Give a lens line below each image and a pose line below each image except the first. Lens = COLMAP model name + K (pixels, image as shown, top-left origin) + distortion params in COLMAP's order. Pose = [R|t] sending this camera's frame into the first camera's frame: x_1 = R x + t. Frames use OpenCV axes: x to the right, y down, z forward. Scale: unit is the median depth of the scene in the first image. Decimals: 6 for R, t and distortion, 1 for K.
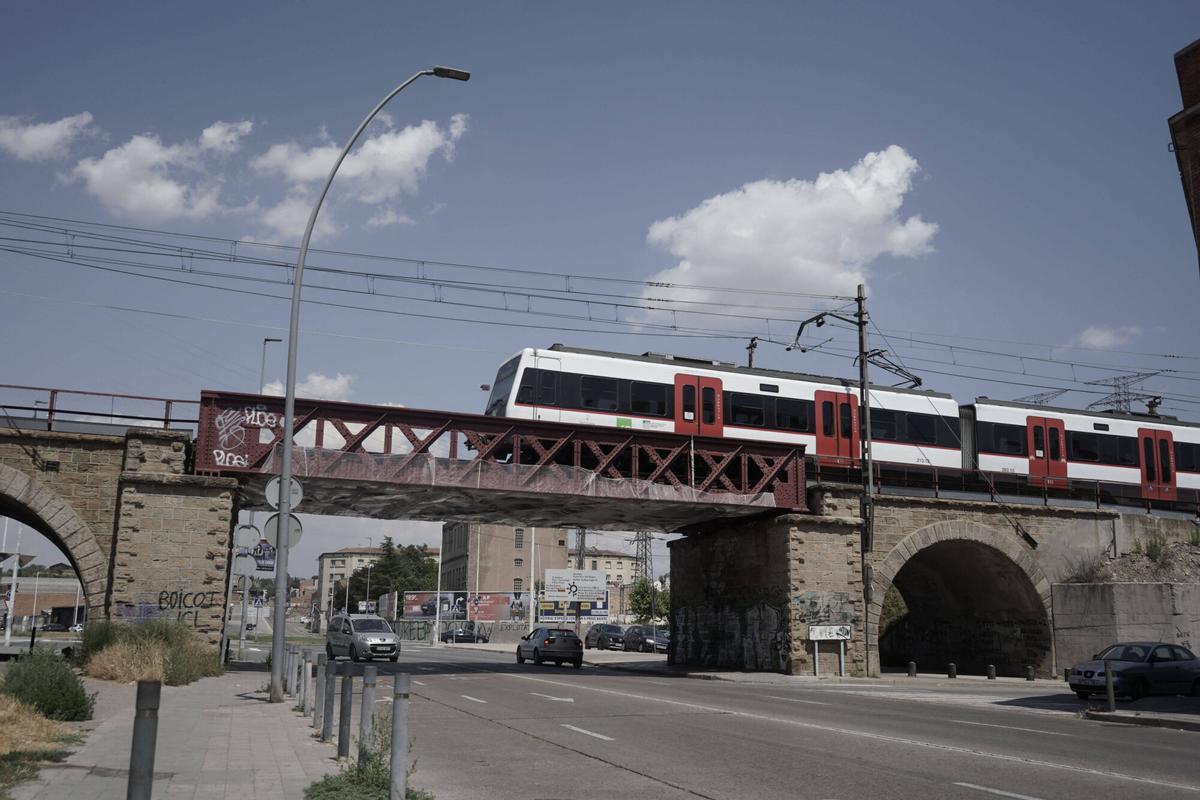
lens RADIAL K [[1191.5, 0, 601.9], [0, 1191.5, 398.4], [0, 0, 1]] dist [0.001291, 0.006413]
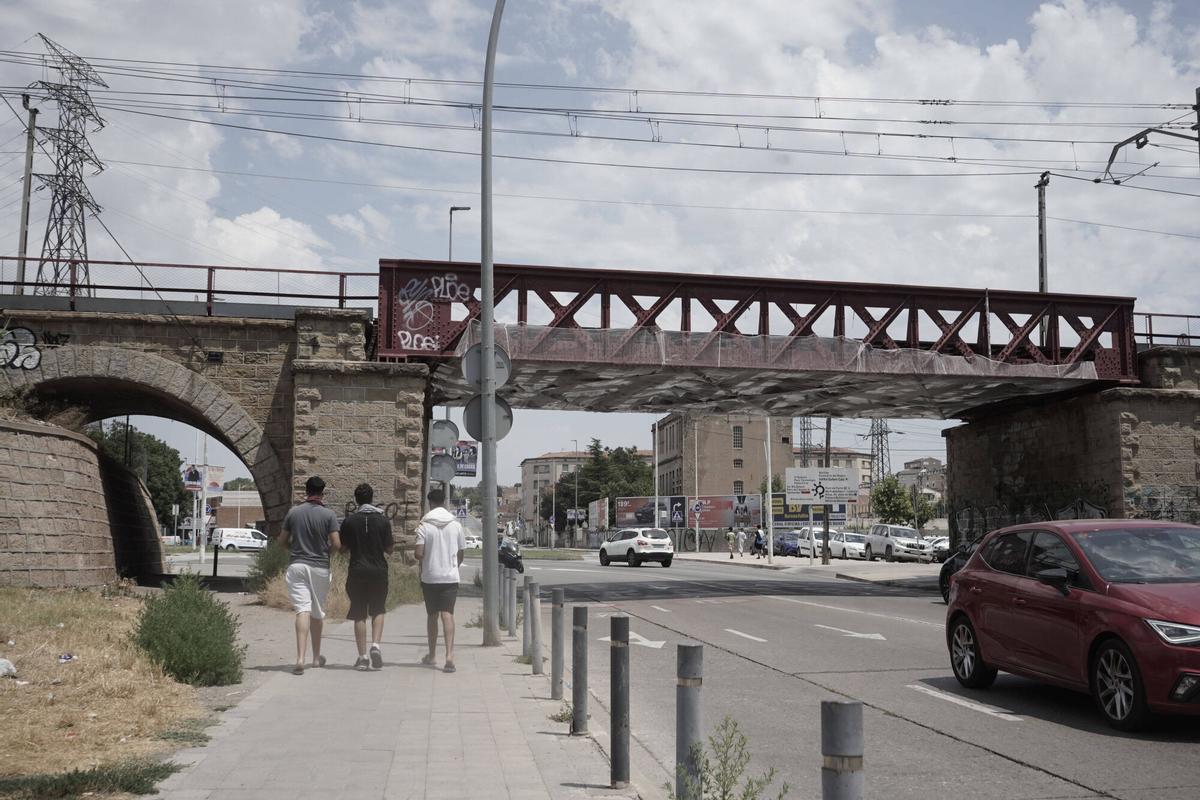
lens RADIAL K [[1296.3, 0, 603.3], [0, 1296.3, 400.5], [0, 0, 1]] dist [-0.024709, 0.005360]
pose [[0.985751, -0.033188, -0.164904, -0.034324], [0.047423, 0.995408, 0.083151, 0.019819], [0.161387, -0.089787, 0.982798, 0.119254]]
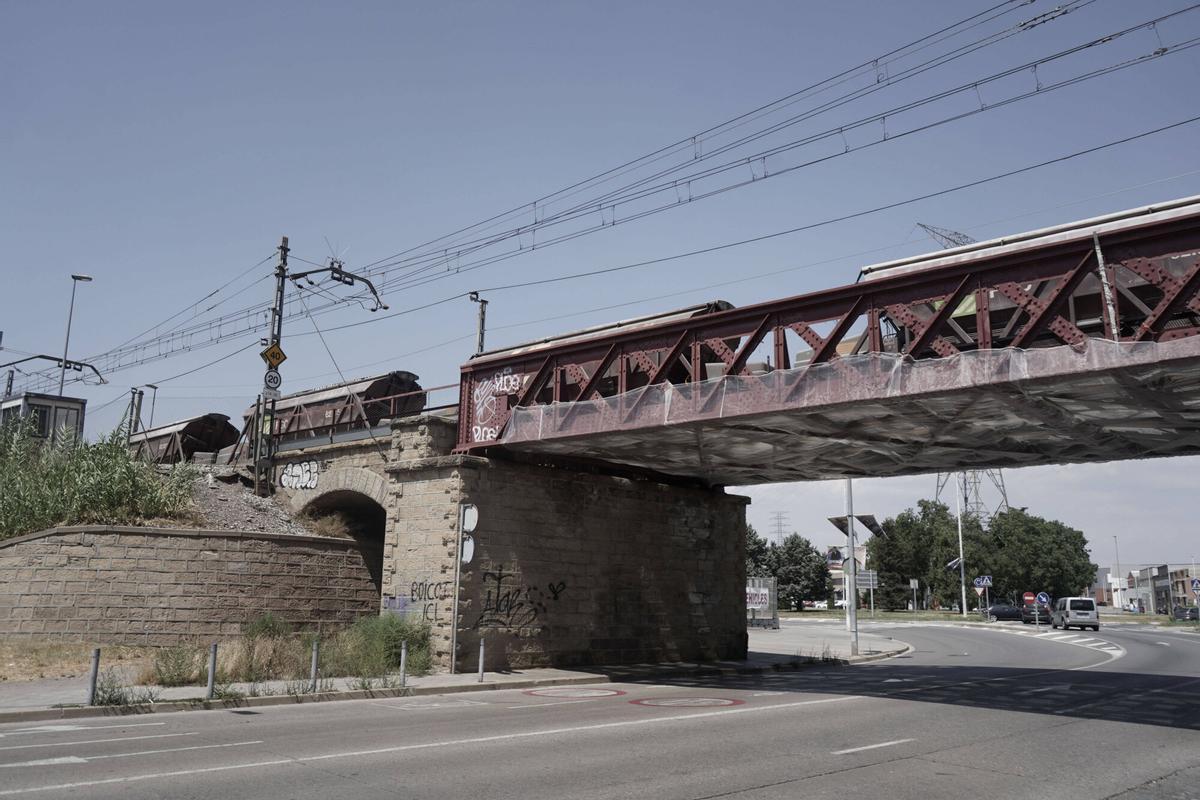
lens RADIAL K [[964.4, 0, 600.3], [0, 964.4, 396.1], [0, 0, 1]] dist [-0.013127, 0.013843]
pose [[0.459329, -0.191840, -0.867303, 0.313610], [0.166111, 0.977726, -0.128291, 0.111947], [0.872596, -0.085141, 0.480964, 0.619456]]
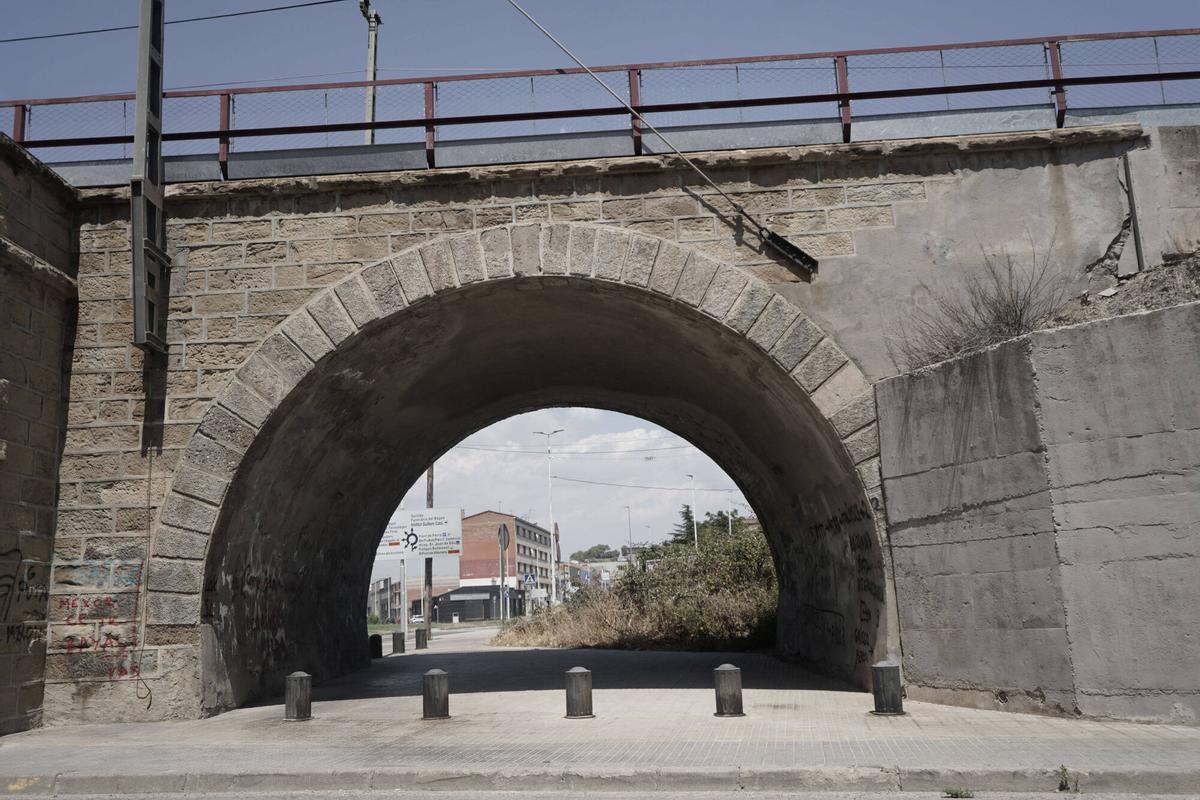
lens RADIAL K [[1095.7, 0, 601.4], [0, 1095.7, 396.5], [0, 0, 1]] dist [-0.005436, 0.029909]
pose [[0.913054, -0.137111, -0.384101, 0.480976], [0.141652, 0.989777, -0.016593, 0.176051], [0.382450, -0.039258, 0.923142, 0.815097]]
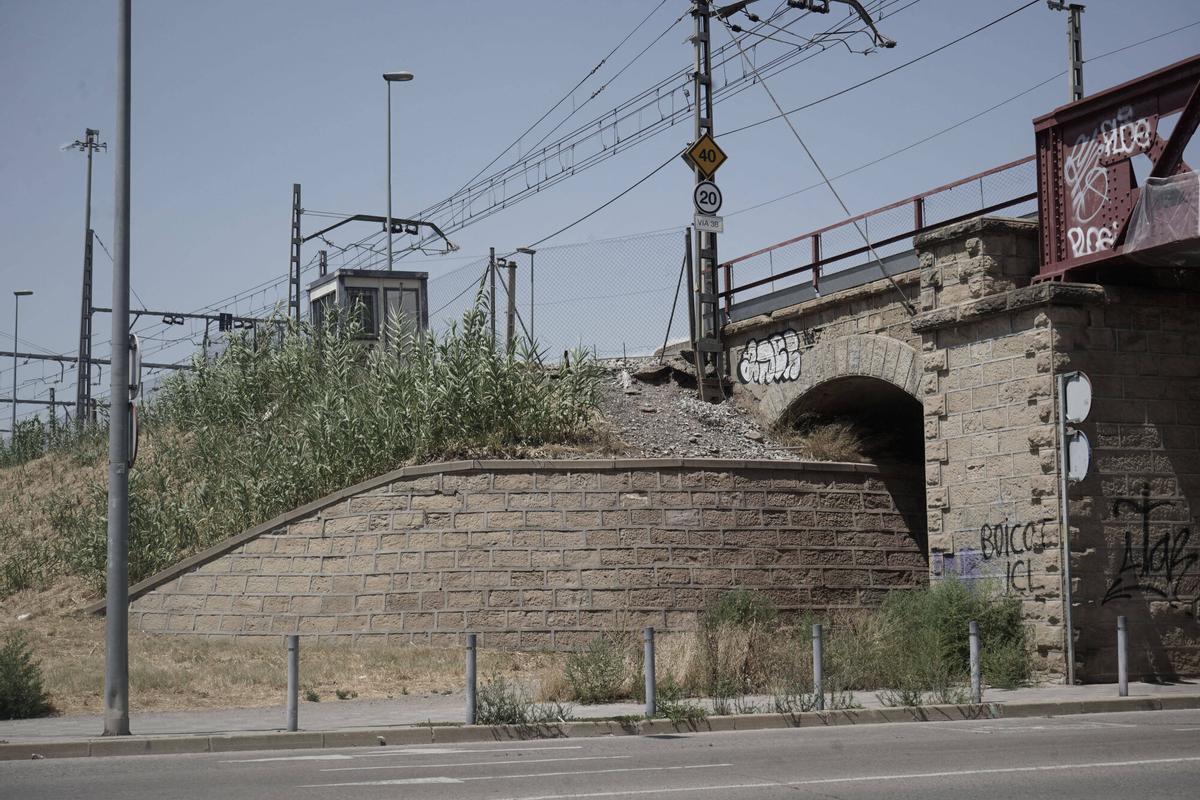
lens RADIAL K [[1771.4, 0, 601.5], [0, 1771.4, 396.5], [0, 0, 1]] dist [-0.020333, 0.043939]
pose [[0.063254, -0.134430, -0.988902, 0.311056], [0.212818, 0.969912, -0.118236, 0.130564], [0.975042, -0.202977, 0.089960, 0.624537]]
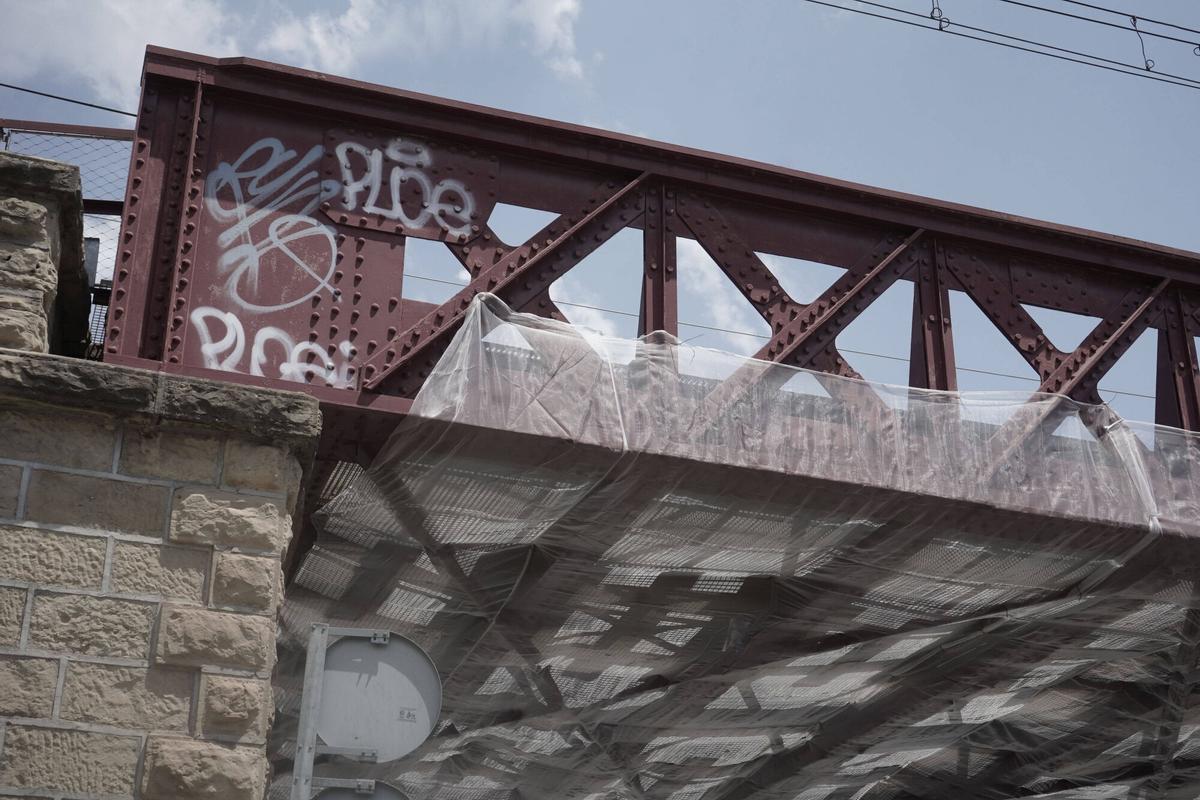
lens RADIAL K [[1771.4, 0, 601.5], [0, 1771.4, 396.5], [0, 0, 1]] dist [-0.020333, 0.043939]
pose [[0.998363, -0.035169, -0.045096, -0.205578], [0.022906, 0.968450, -0.248154, 0.115076], [0.052401, 0.246715, 0.967670, 0.604410]]
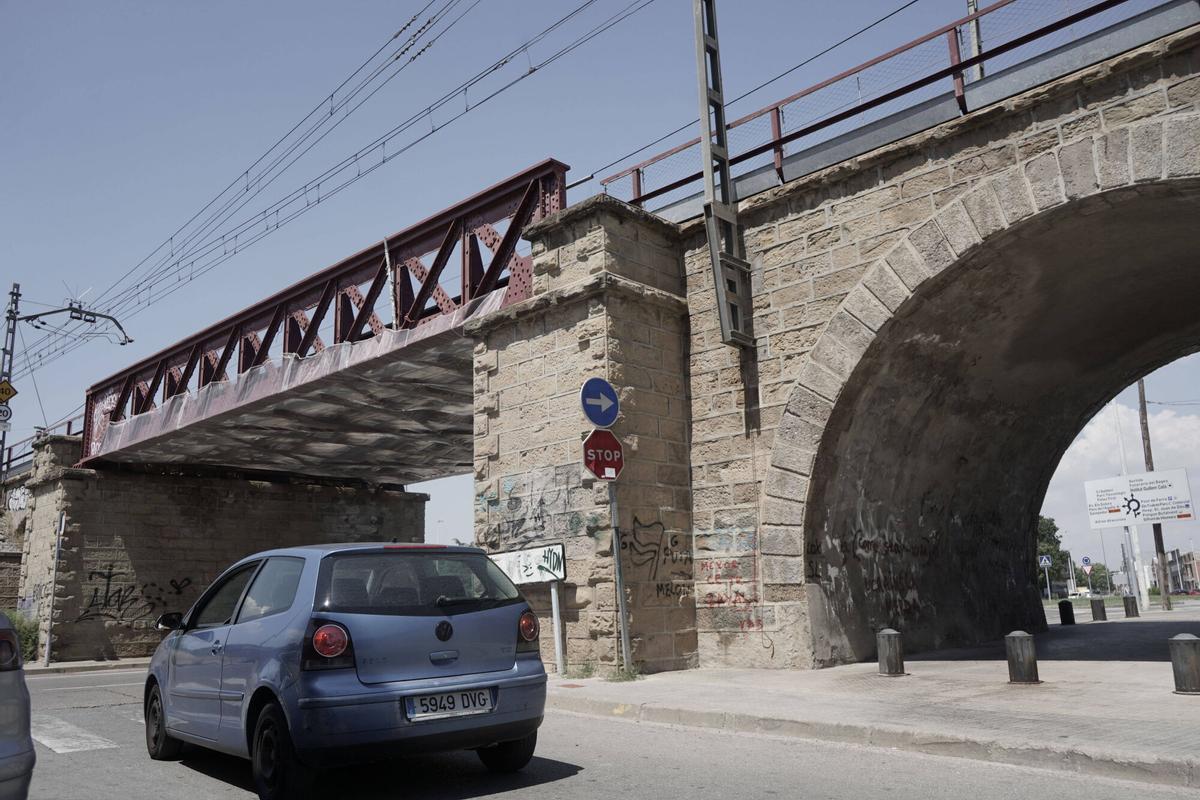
lens RADIAL K [[964.4, 0, 600.3], [0, 964.4, 396.1], [0, 0, 1]] dist [-0.013127, 0.013843]
pose [[0.399708, -0.234782, -0.886065, 0.504934], [0.220738, 0.962849, -0.155552, 0.195397], [0.889667, -0.133412, 0.436684, 0.876173]]
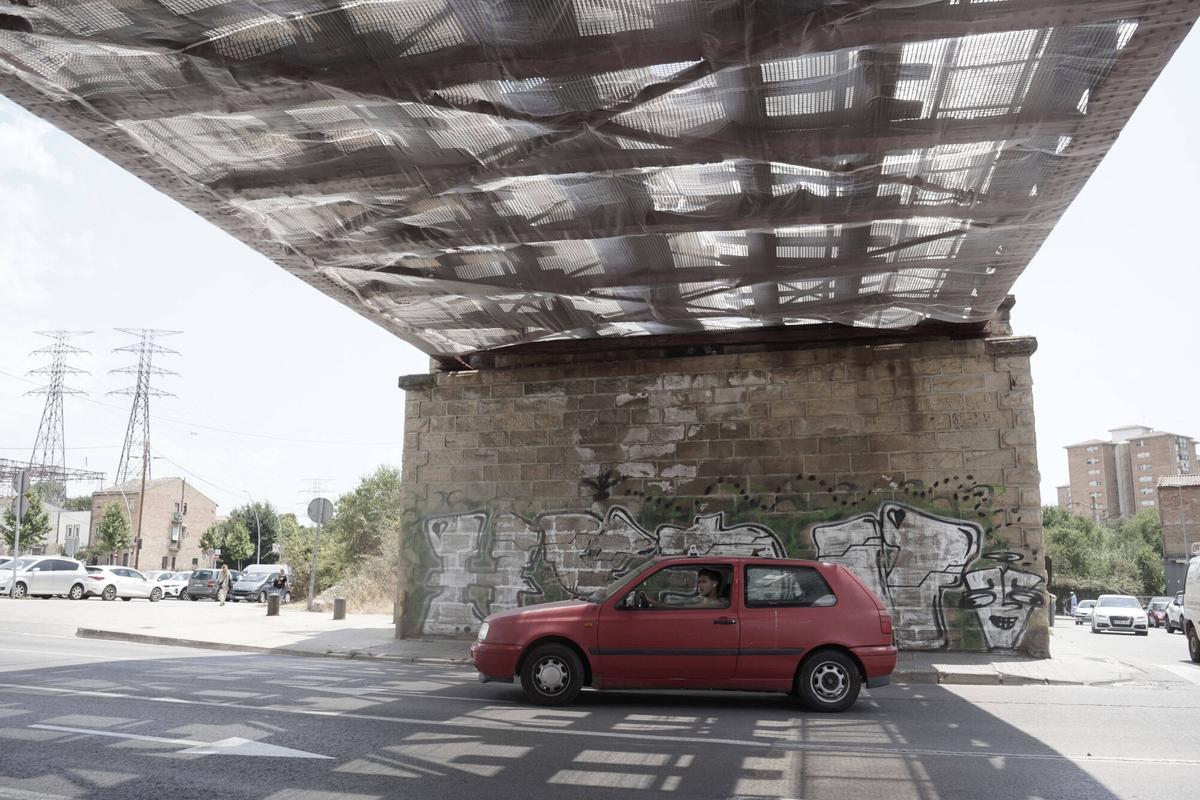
lens RADIAL K [[975.8, 0, 603.2], [0, 975.8, 397.7], [0, 0, 1]] dist [-0.071609, 0.049198]
pose [[0.559289, 0.136761, 0.817614, -0.270085], [-0.162389, 0.985263, -0.053722, 0.173461], [-0.812912, -0.102726, 0.573256, 0.909864]]
